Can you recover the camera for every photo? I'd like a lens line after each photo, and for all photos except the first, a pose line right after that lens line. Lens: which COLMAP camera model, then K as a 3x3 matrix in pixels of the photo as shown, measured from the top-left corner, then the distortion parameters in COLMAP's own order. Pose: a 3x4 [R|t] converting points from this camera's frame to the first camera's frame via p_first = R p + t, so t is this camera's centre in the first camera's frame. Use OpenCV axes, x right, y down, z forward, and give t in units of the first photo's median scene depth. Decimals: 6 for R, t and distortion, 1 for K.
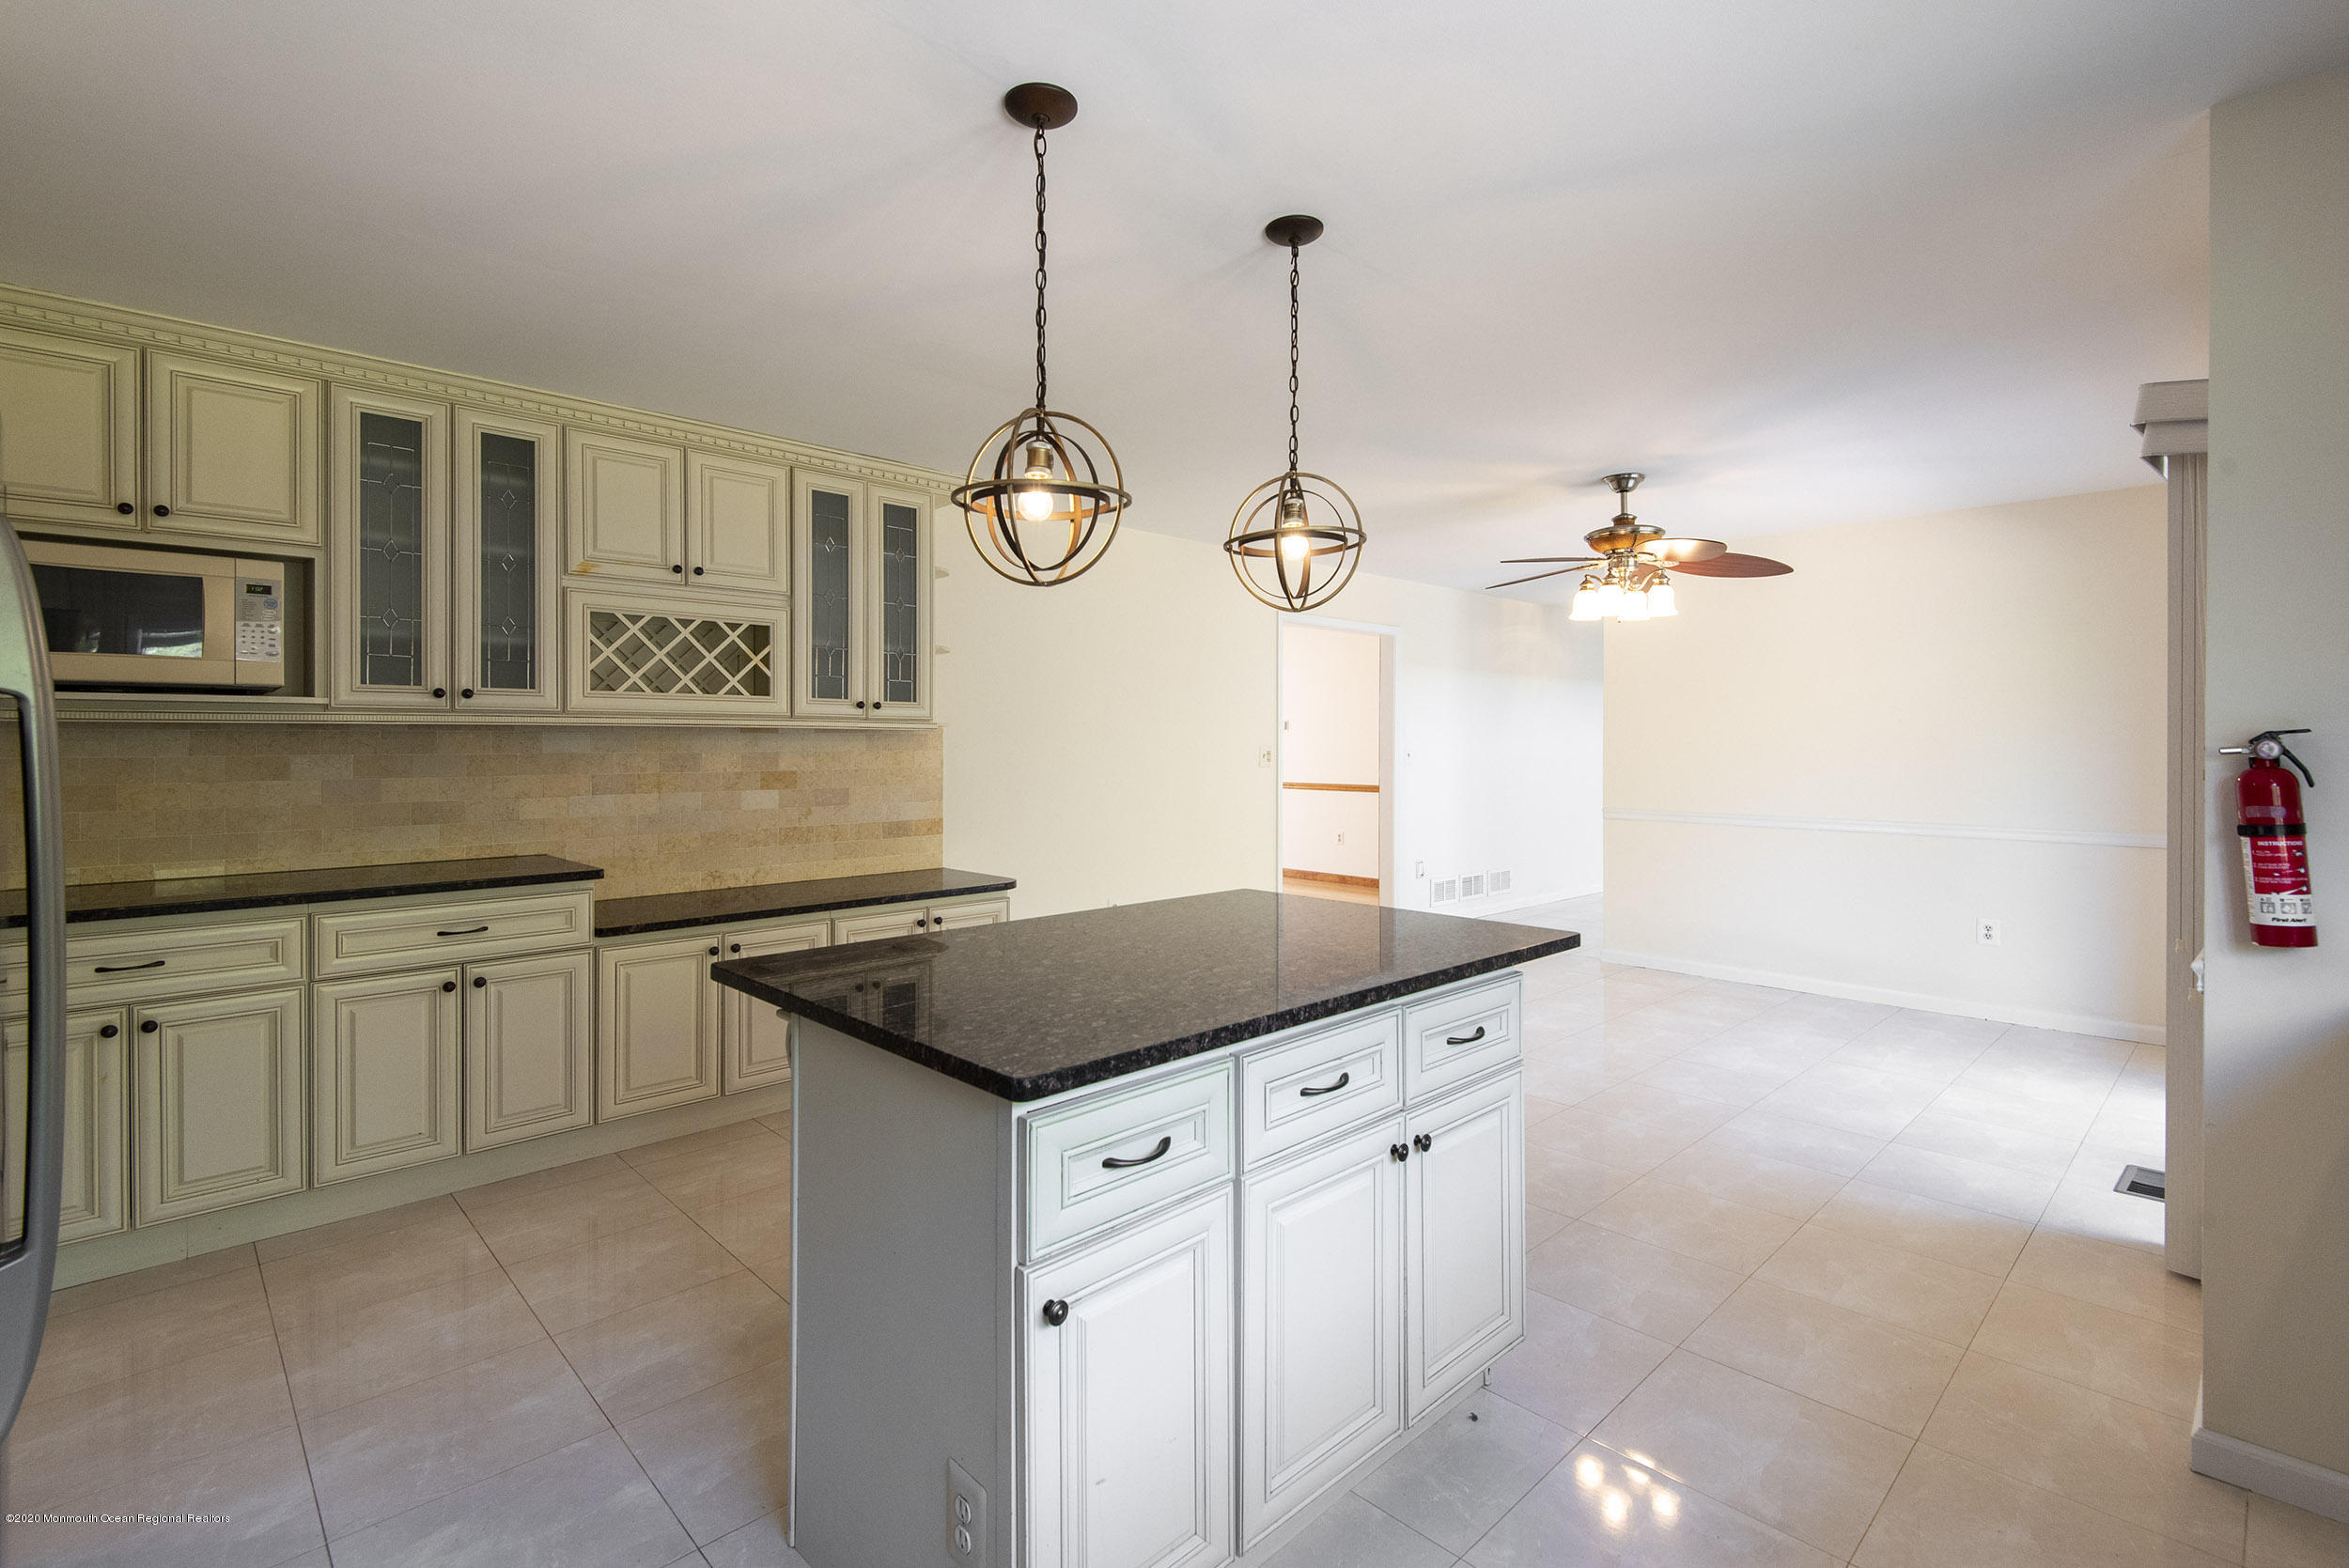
lens RADIAL K [[1078.4, 0, 1178.4], [0, 1078.4, 759.6], [0, 0, 1]] dist [-0.003055, -0.002390]
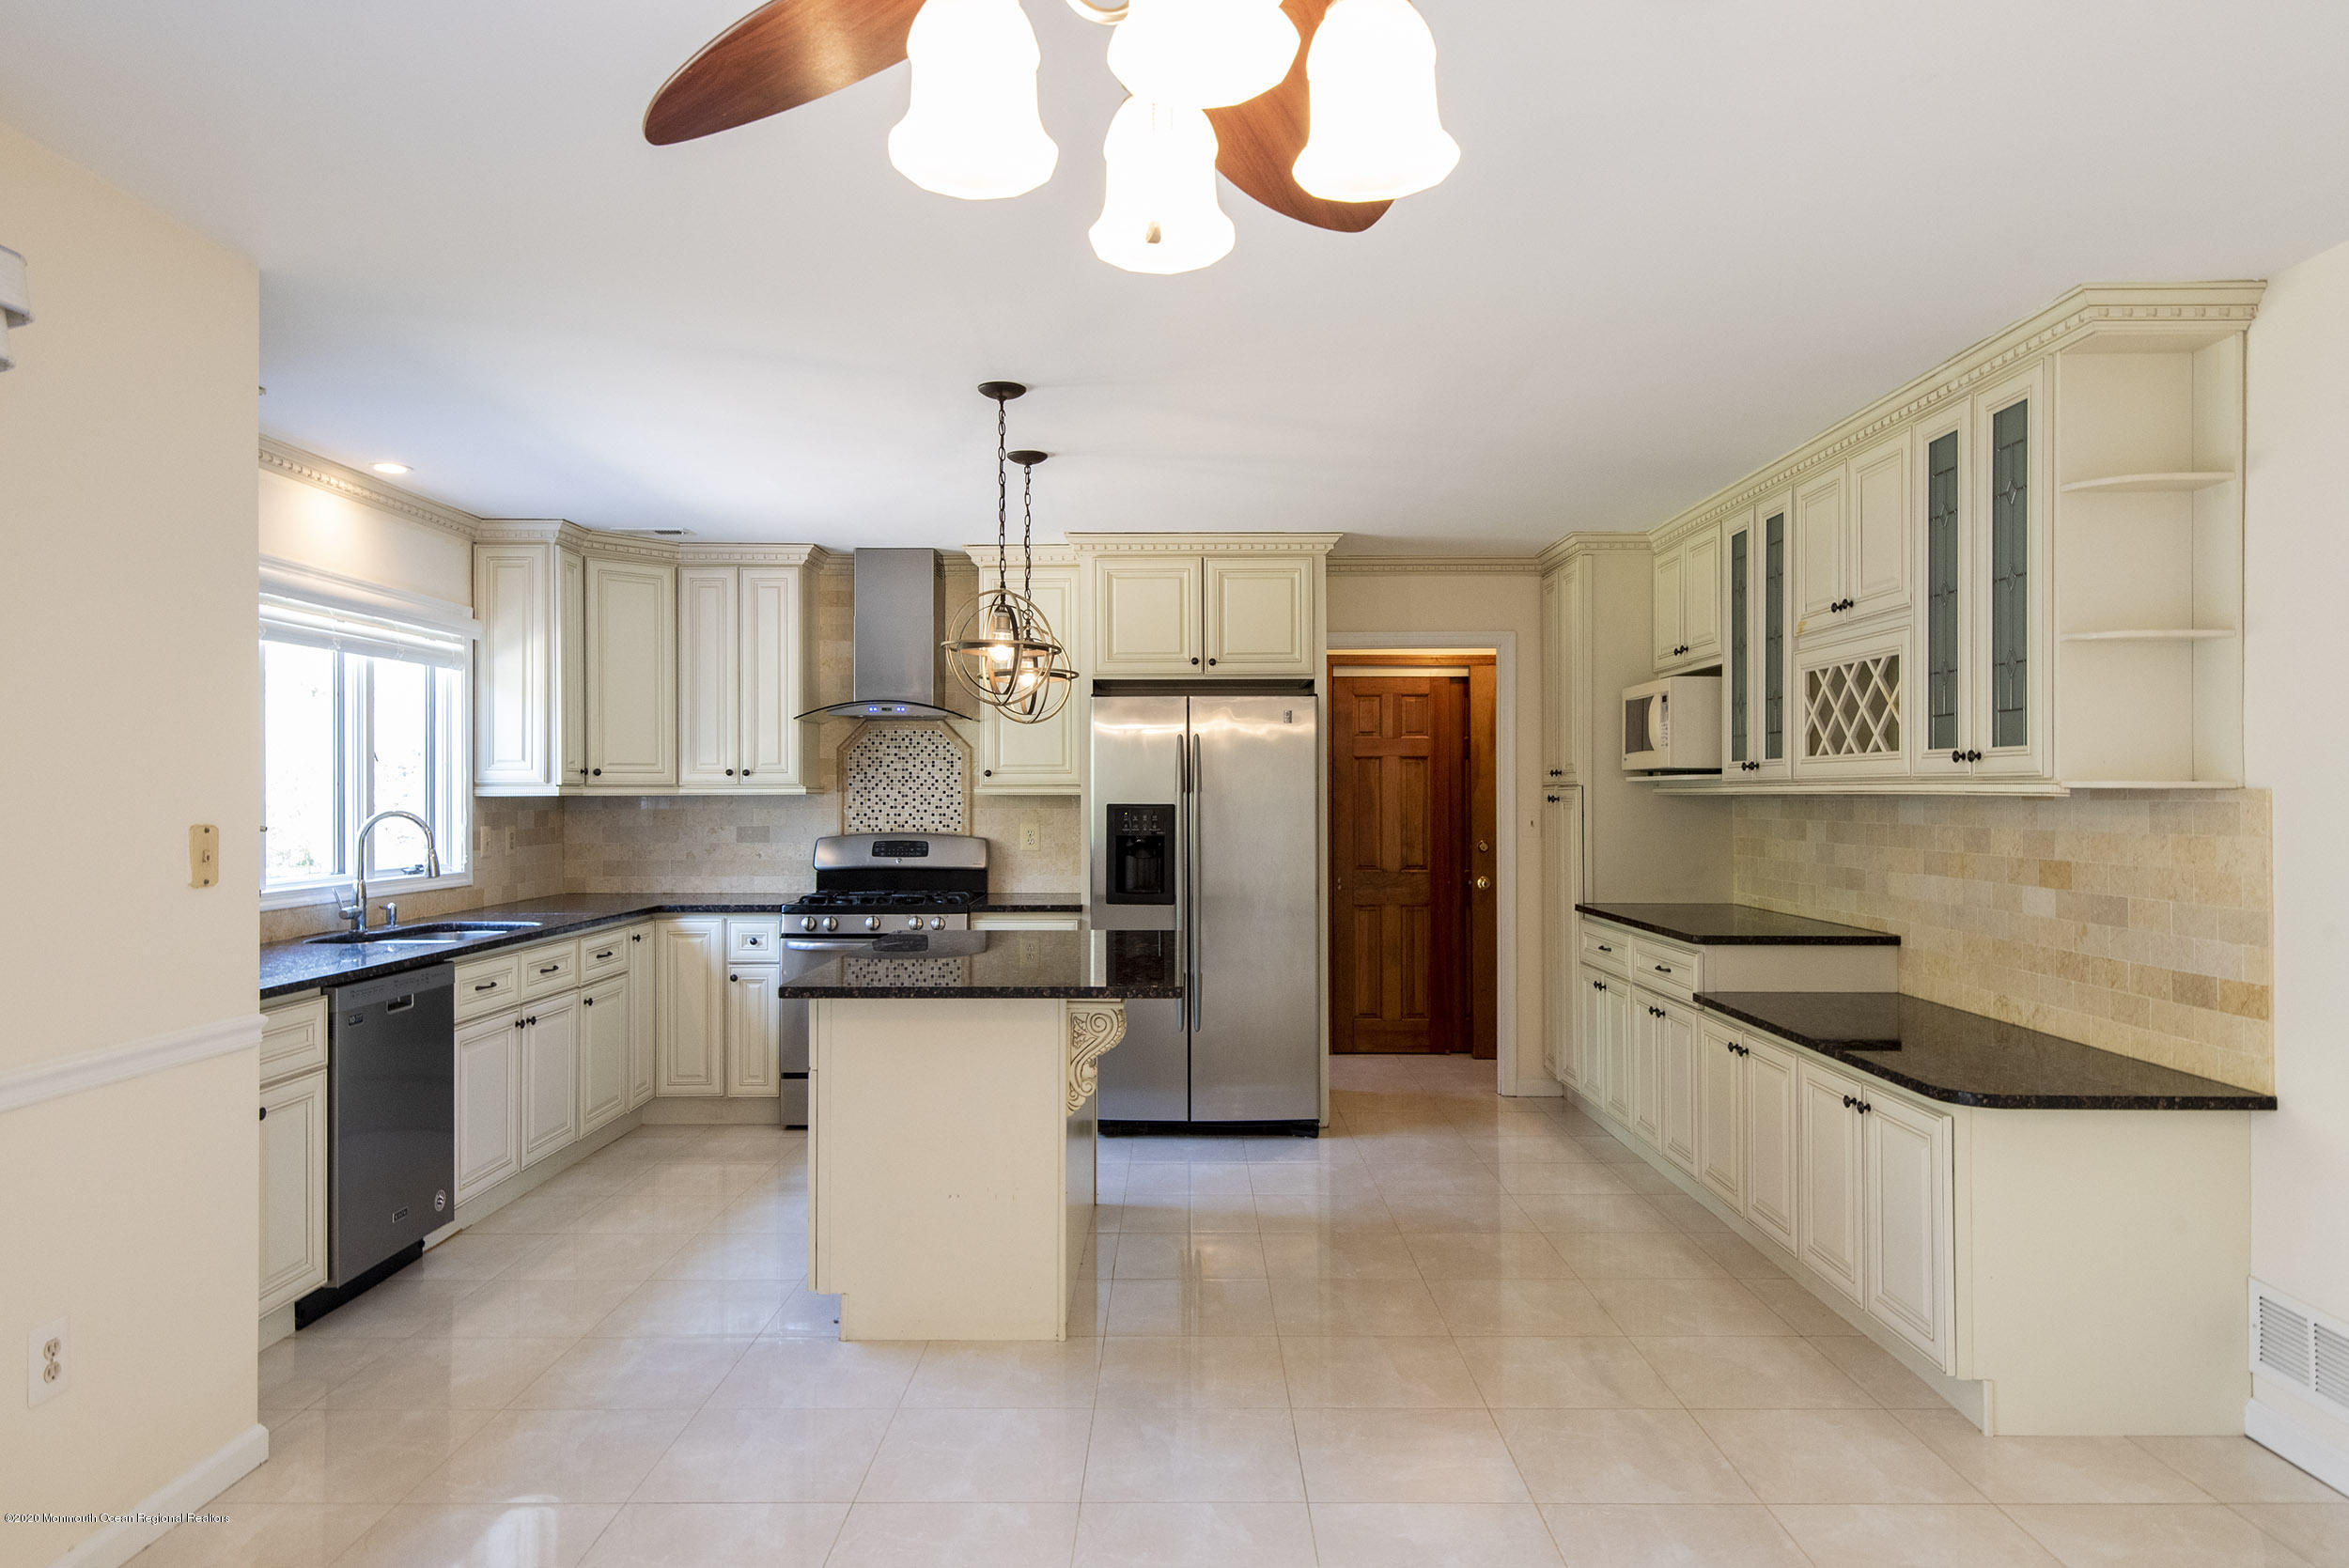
lens RADIAL K [[1495.6, 0, 1177.6], [0, 1495.6, 778.6], [0, 0, 1]] dist [0.047524, -0.007859]
pose [[-0.709195, -0.007850, -0.704969, 0.640886], [-0.010822, 0.999941, -0.000247, -0.032172], [0.704929, 0.007454, -0.709238, 1.284691]]
